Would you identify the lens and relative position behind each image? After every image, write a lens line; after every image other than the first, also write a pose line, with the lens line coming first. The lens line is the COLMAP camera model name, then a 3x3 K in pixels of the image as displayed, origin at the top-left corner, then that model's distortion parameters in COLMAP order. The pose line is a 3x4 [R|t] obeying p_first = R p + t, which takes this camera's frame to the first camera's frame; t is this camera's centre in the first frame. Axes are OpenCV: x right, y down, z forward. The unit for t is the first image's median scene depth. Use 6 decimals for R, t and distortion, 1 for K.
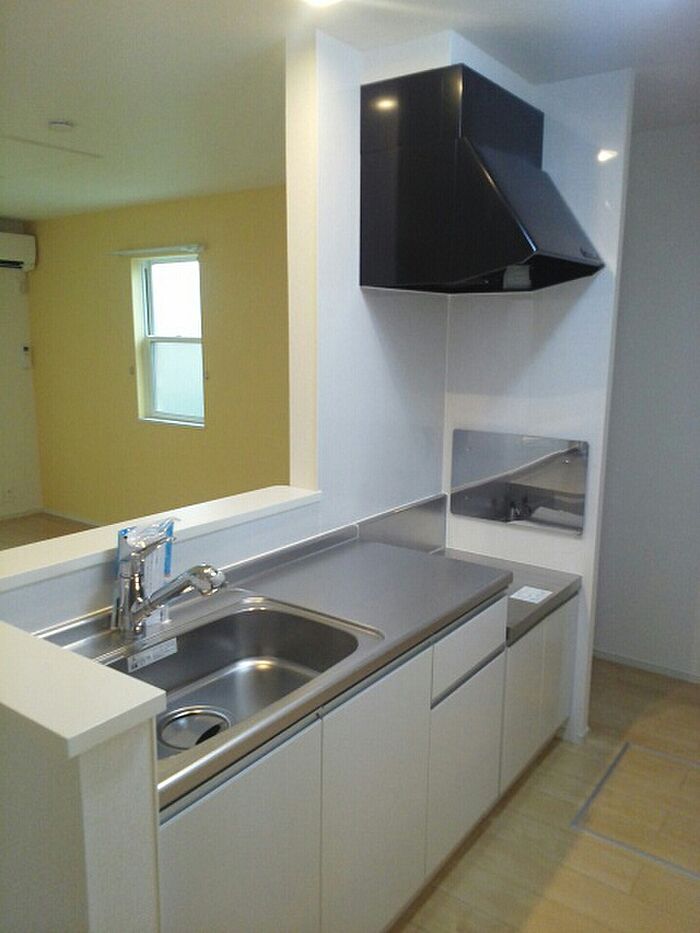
lens RADIAL K [[739.2, 0, 348.8], [0, 739.2, 462.1], [0, 0, 1]] dist [-0.003922, -0.008566]
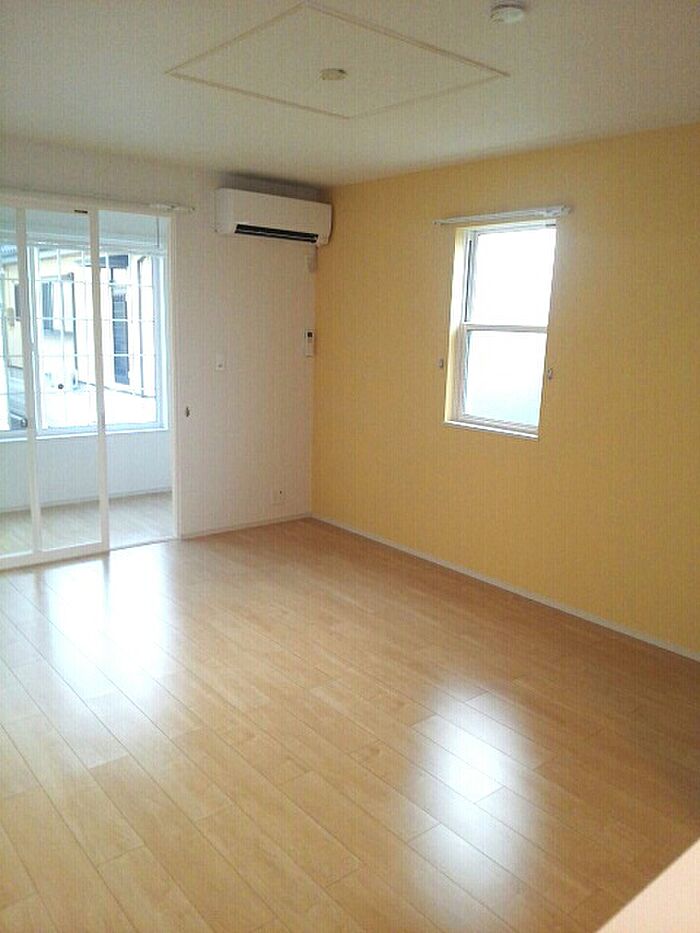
lens RADIAL K [[739.2, 0, 351.2], [0, 739.2, 469.8], [0, 0, 1]] dist [-0.003922, -0.008566]
pose [[0.970603, 0.064904, -0.231772, -0.192273], [-0.058788, 0.997718, 0.033203, -0.026639], [0.233398, -0.018601, 0.972203, 0.163306]]
